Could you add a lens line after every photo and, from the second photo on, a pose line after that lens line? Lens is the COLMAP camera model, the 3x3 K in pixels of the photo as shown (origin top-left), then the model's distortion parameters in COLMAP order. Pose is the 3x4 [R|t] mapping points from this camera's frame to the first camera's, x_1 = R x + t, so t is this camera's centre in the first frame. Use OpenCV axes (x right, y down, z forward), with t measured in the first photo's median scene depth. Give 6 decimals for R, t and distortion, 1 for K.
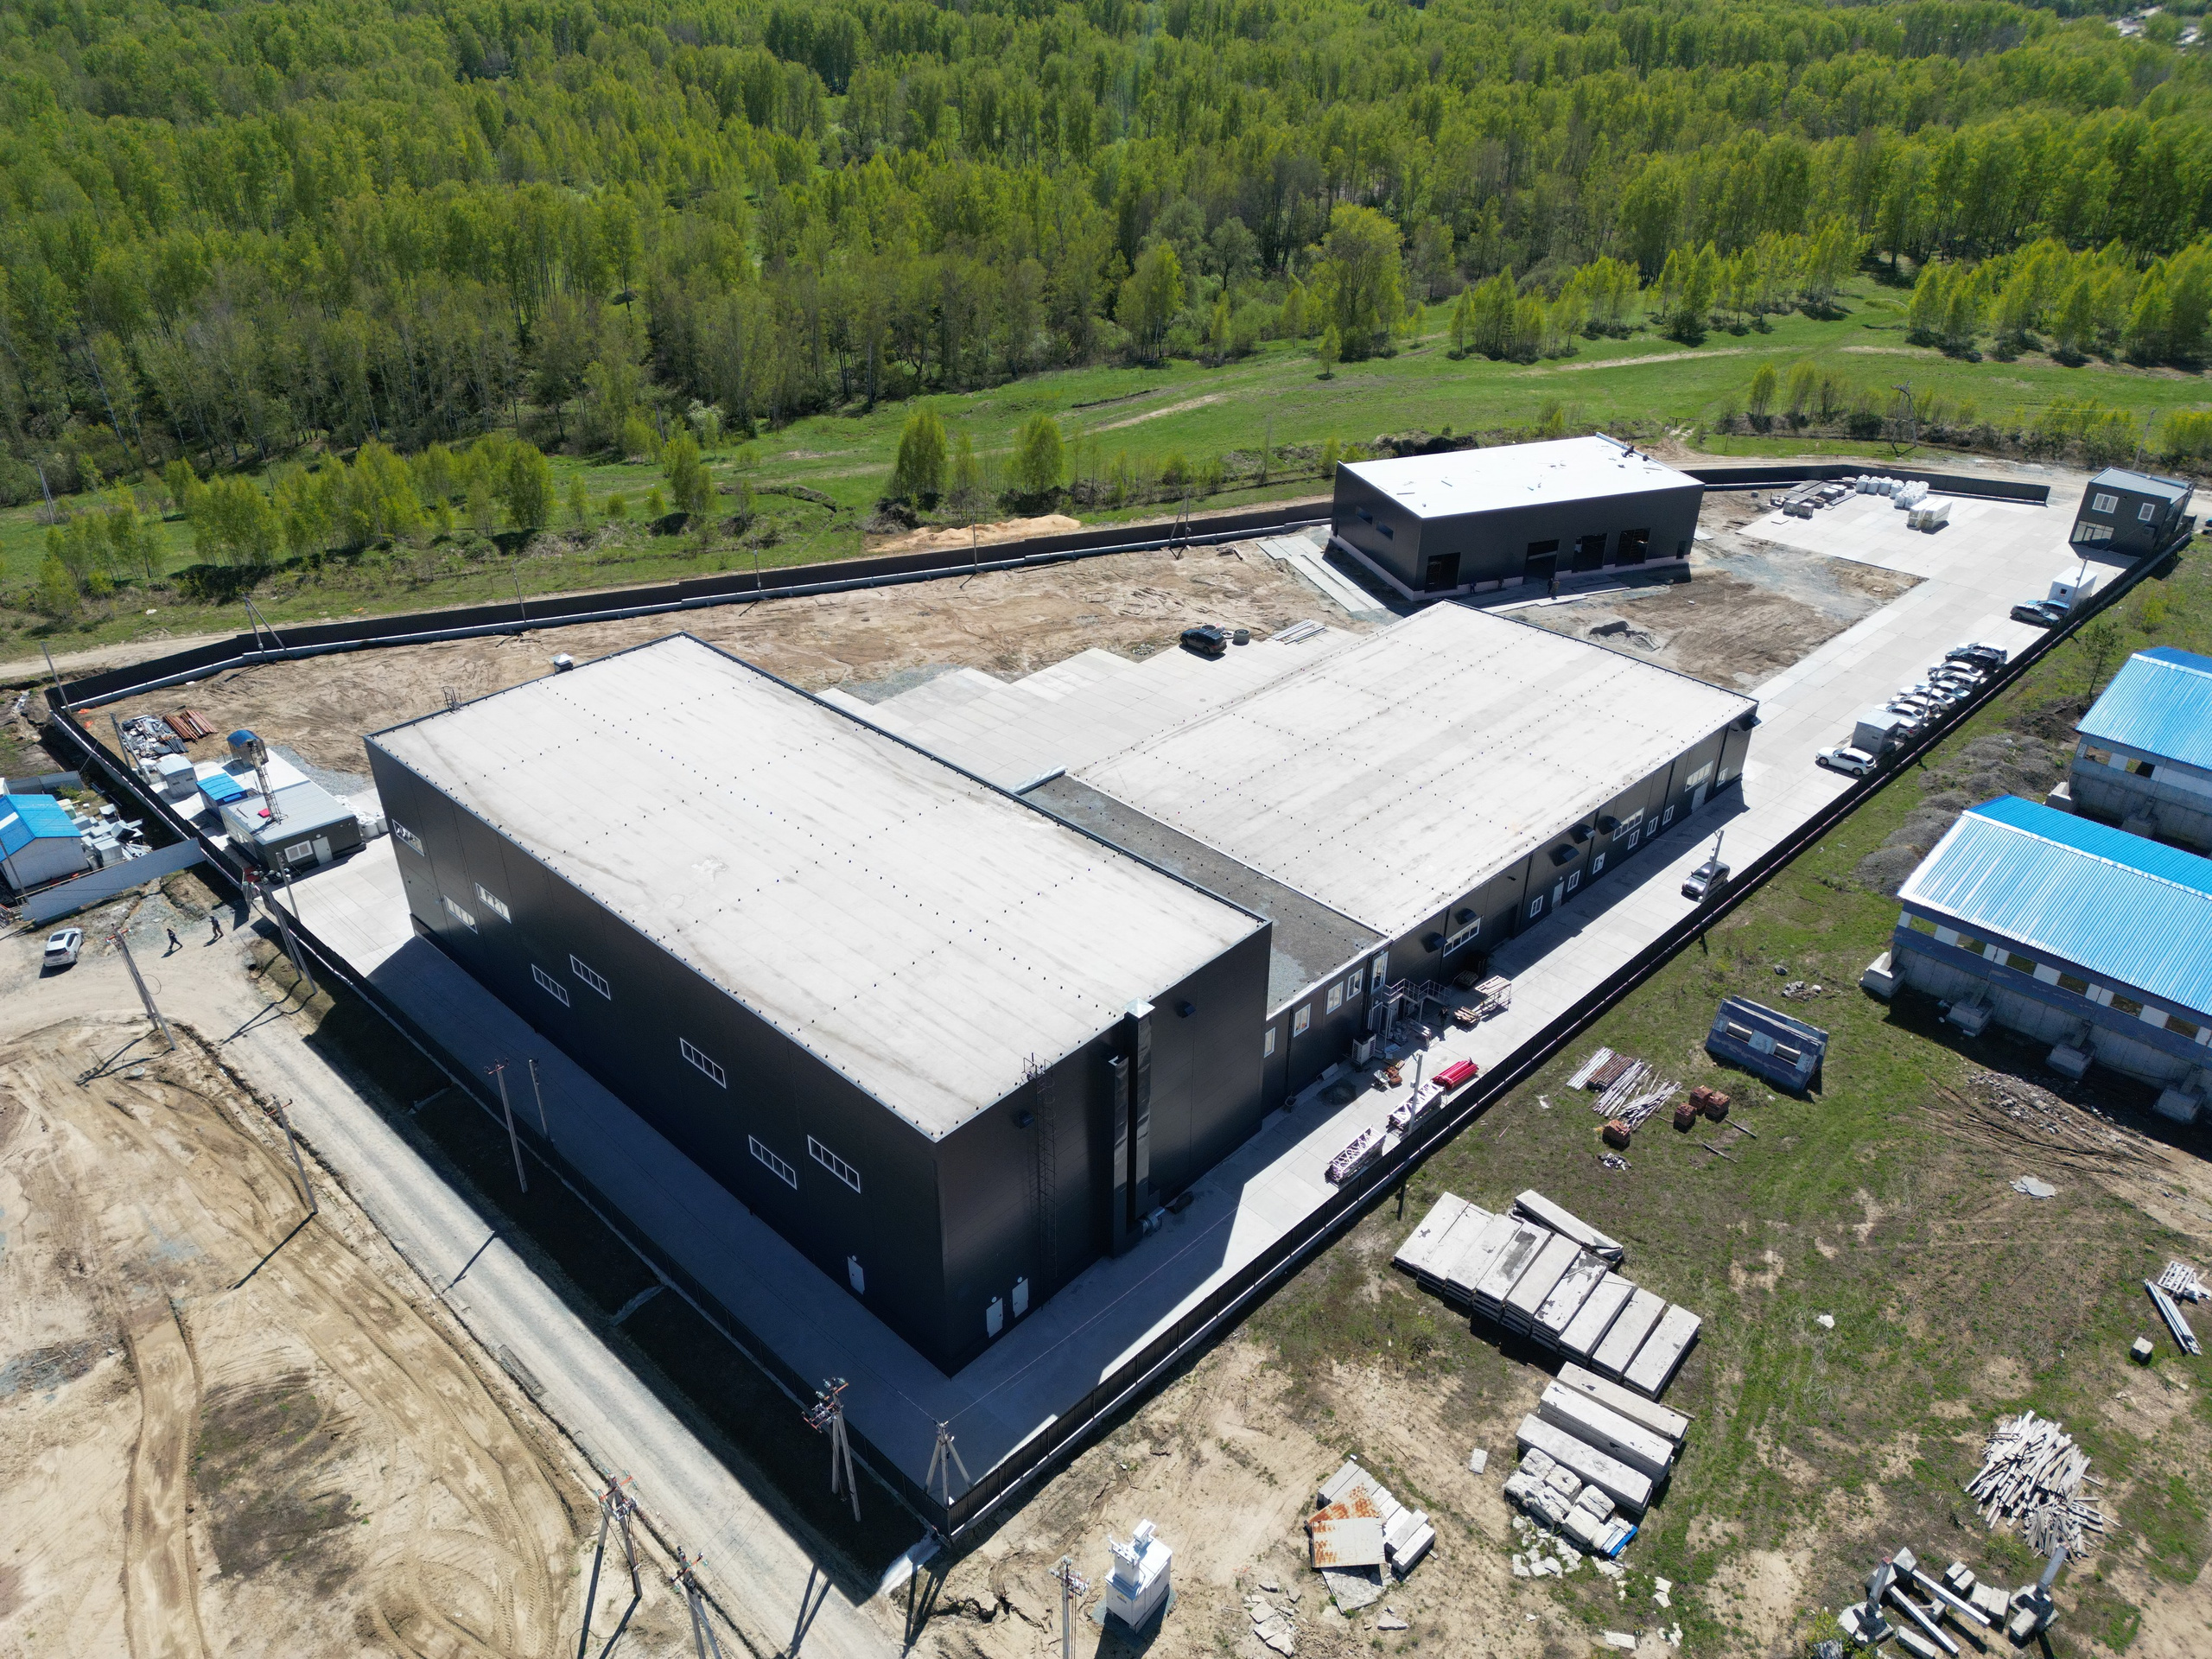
lens RADIAL K [[1538.2, 0, 1104.7], [0, 1538.2, 828.9], [0, 0, 1]] dist [0.085273, -0.081373]
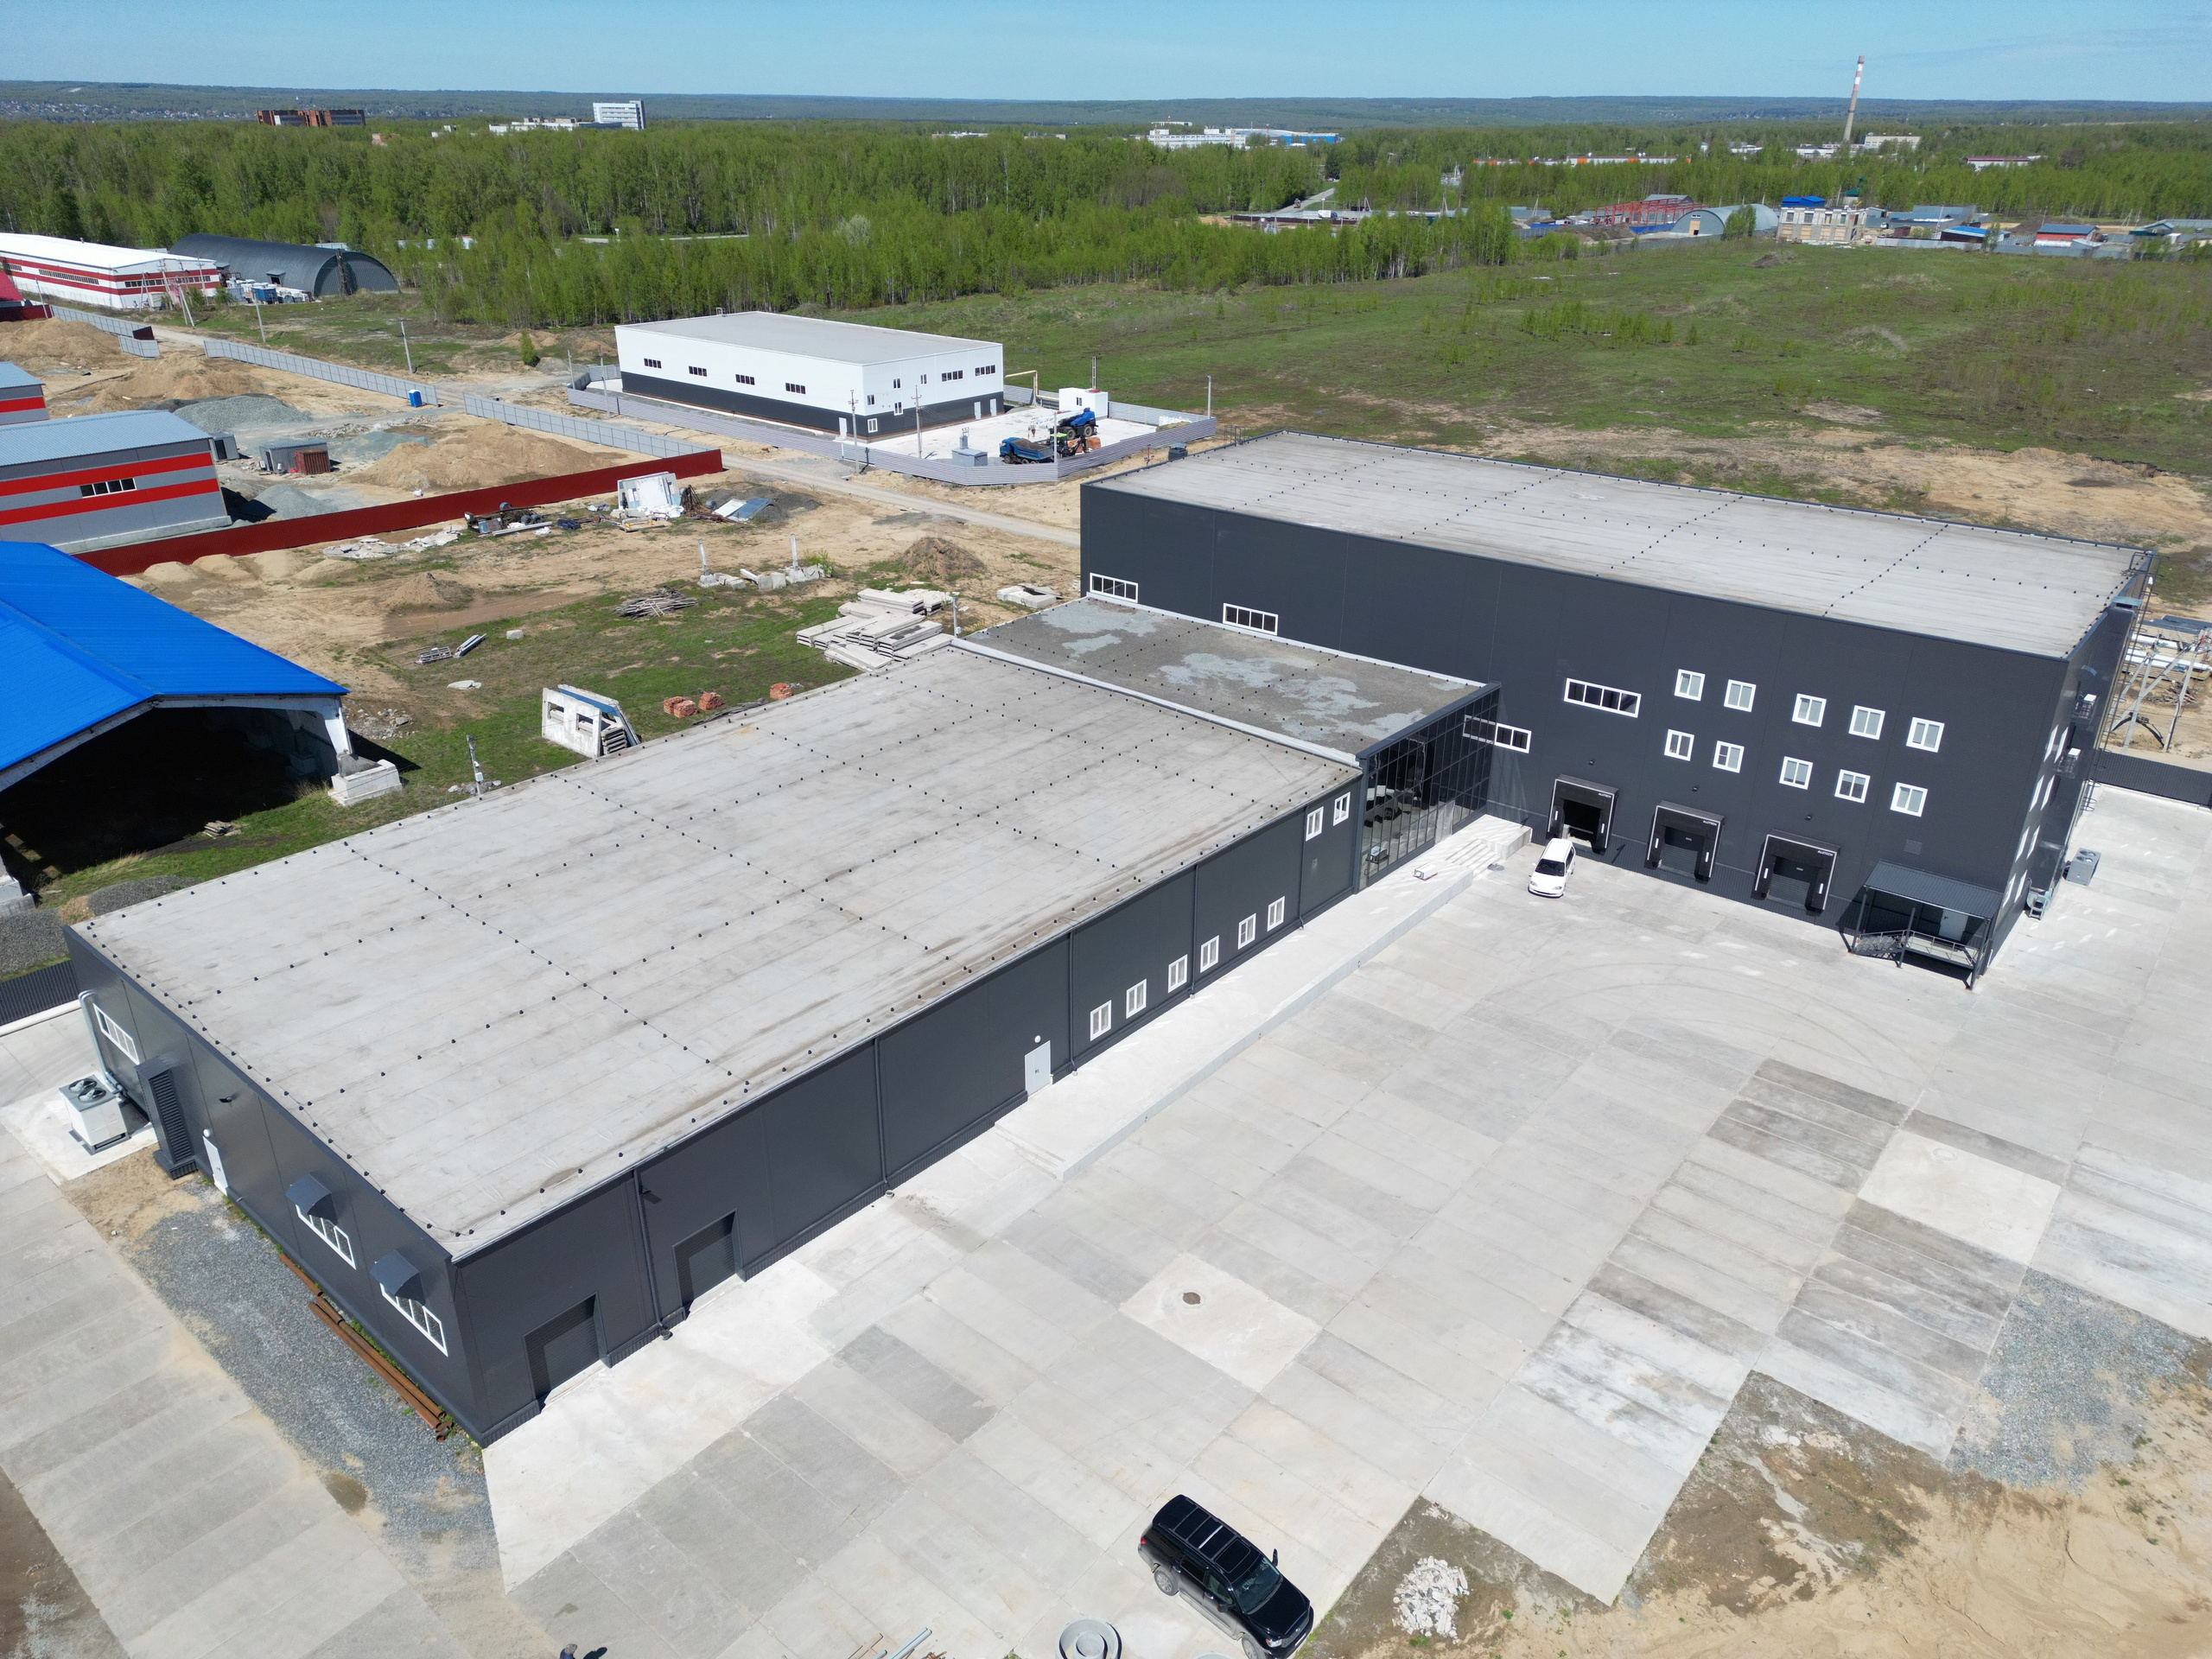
lens RADIAL K [[1538.2, 0, 1104.7], [0, 1538.2, 828.9], [0, 0, 1]] dist [0.085273, -0.081373]
pose [[-0.996935, 0.028411, -0.072893, 0.188179], [-0.044162, 0.564724, 0.824097, -0.799534], [0.064578, 0.824791, -0.561739, 1.940373]]
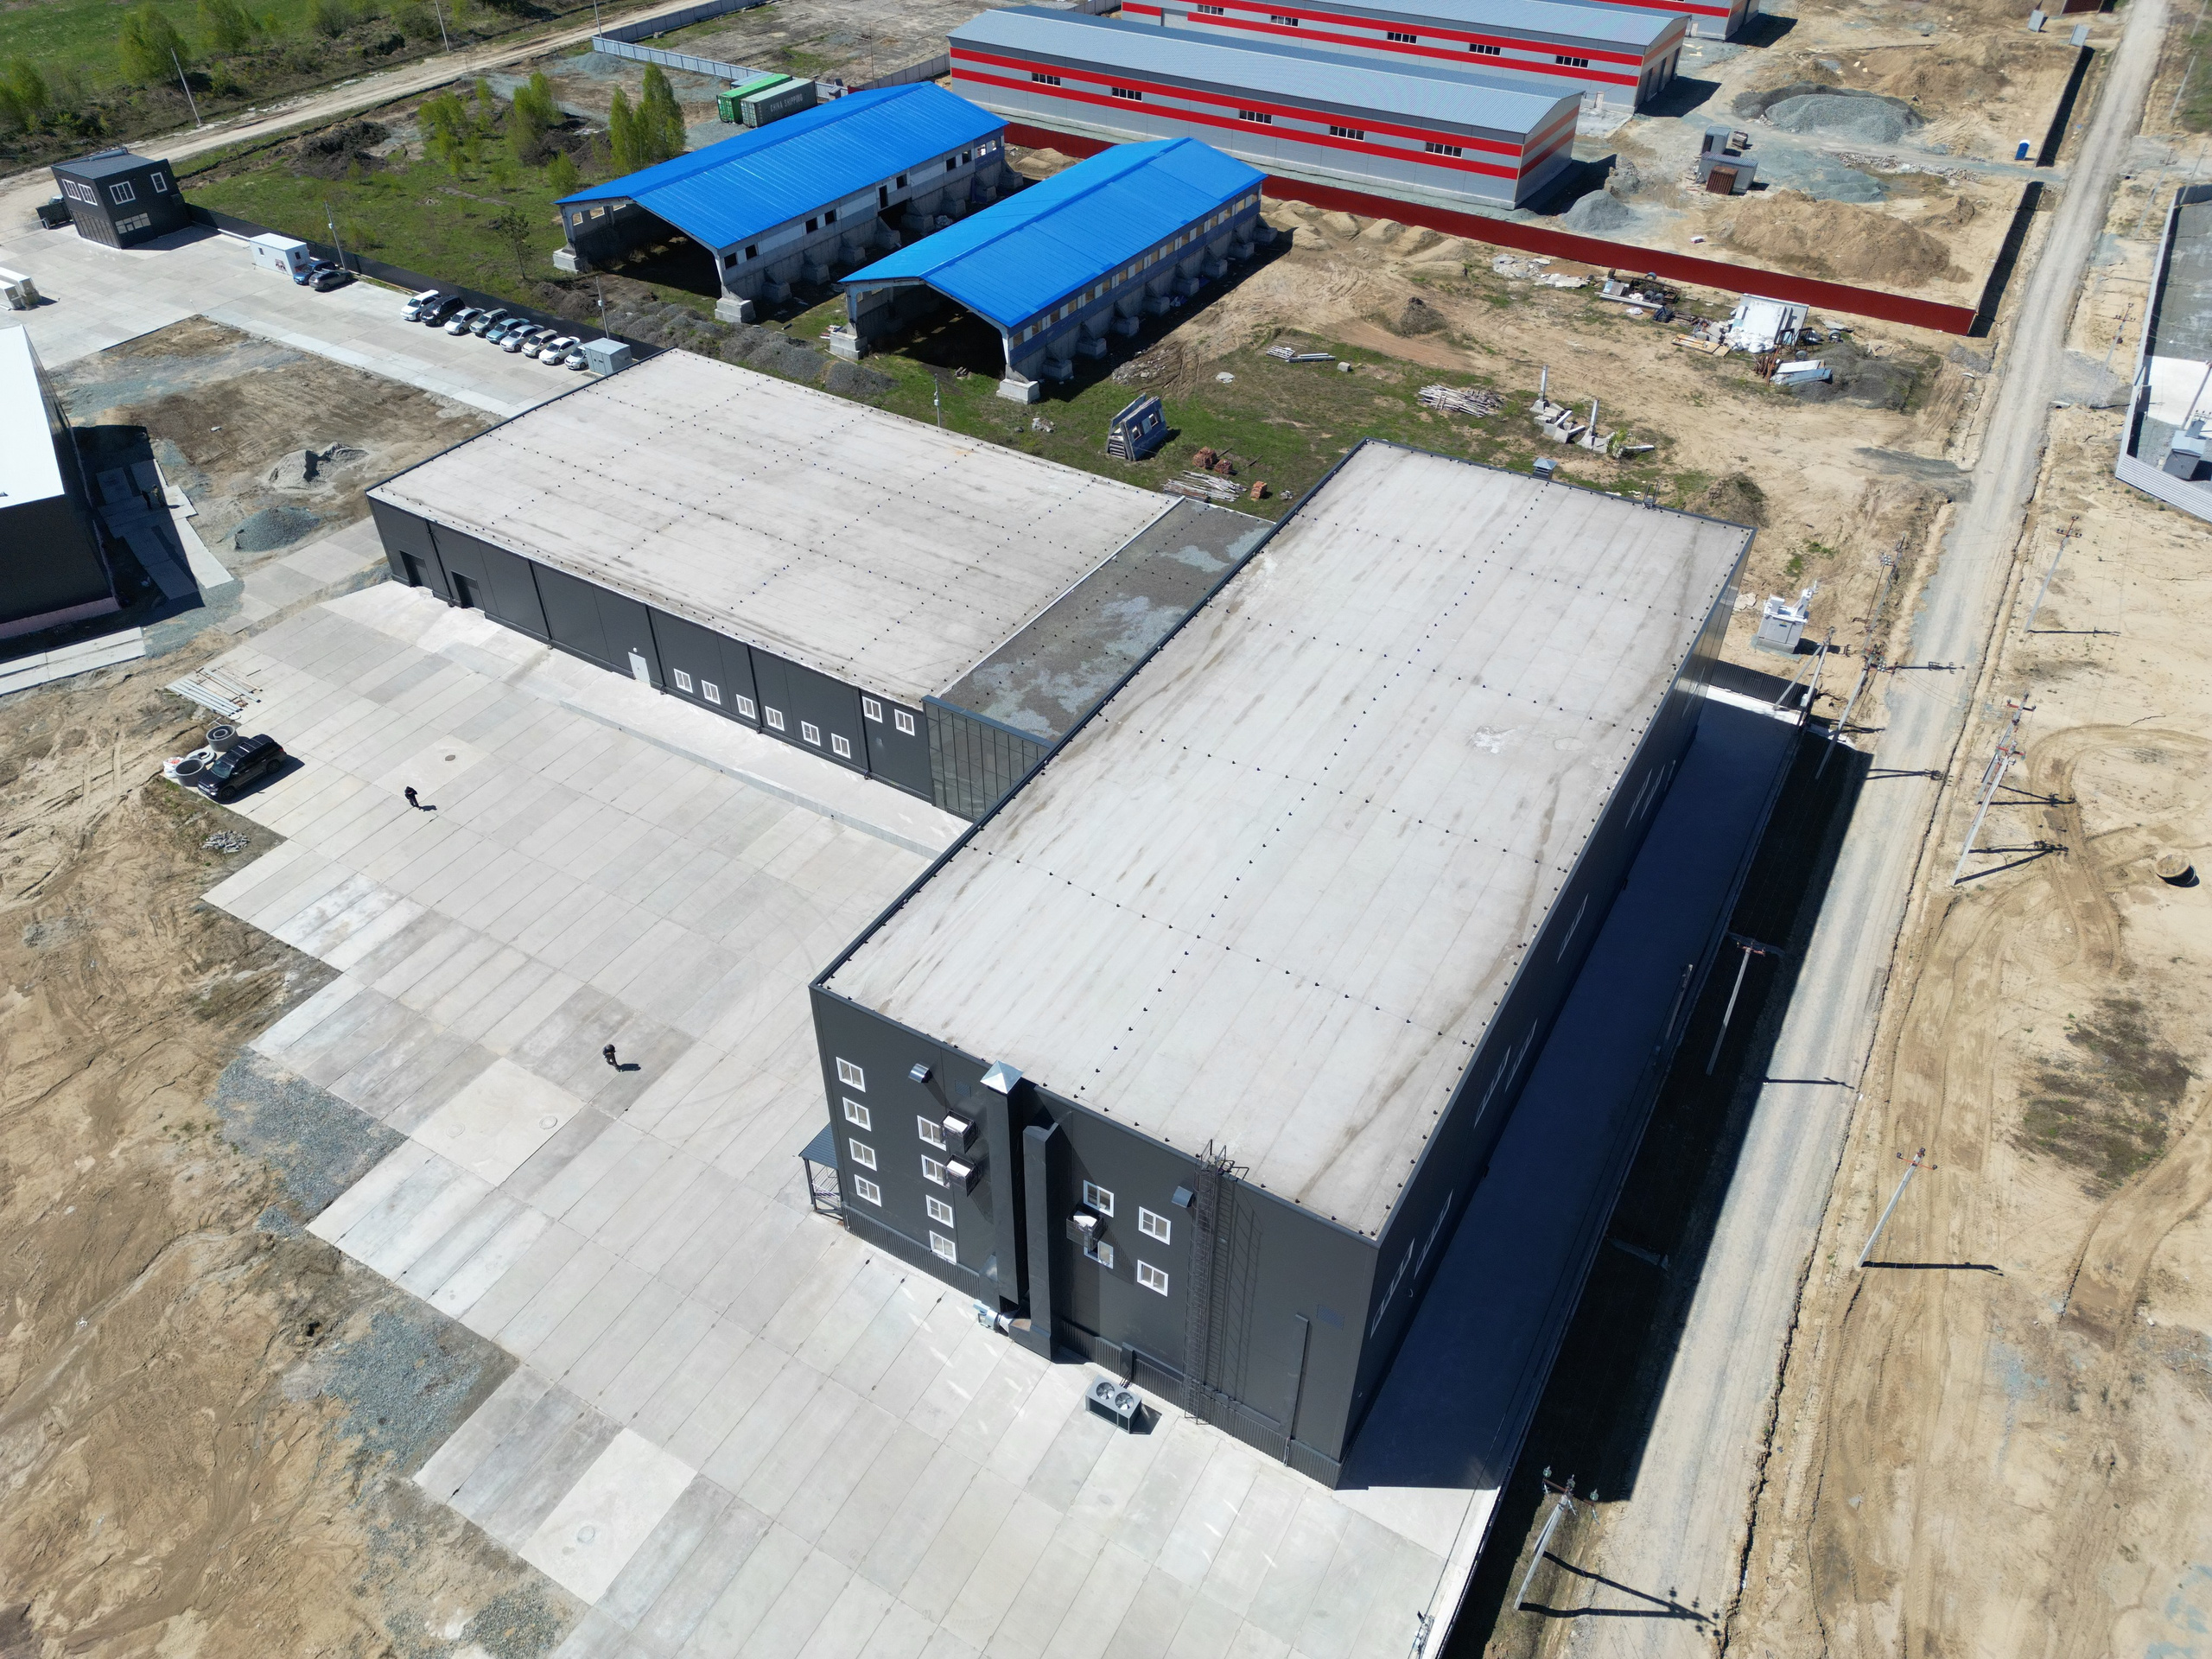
lens RADIAL K [[1546.3, 0, 1104.5], [0, 1546.3, 822.6], [0, 0, 1]] dist [0.072669, -0.059293]
pose [[-0.233599, -0.621798, 0.747528, -0.933054], [0.491702, 0.587710, 0.642515, -0.639679], [-0.838845, 0.517652, 0.168451, 1.141630]]
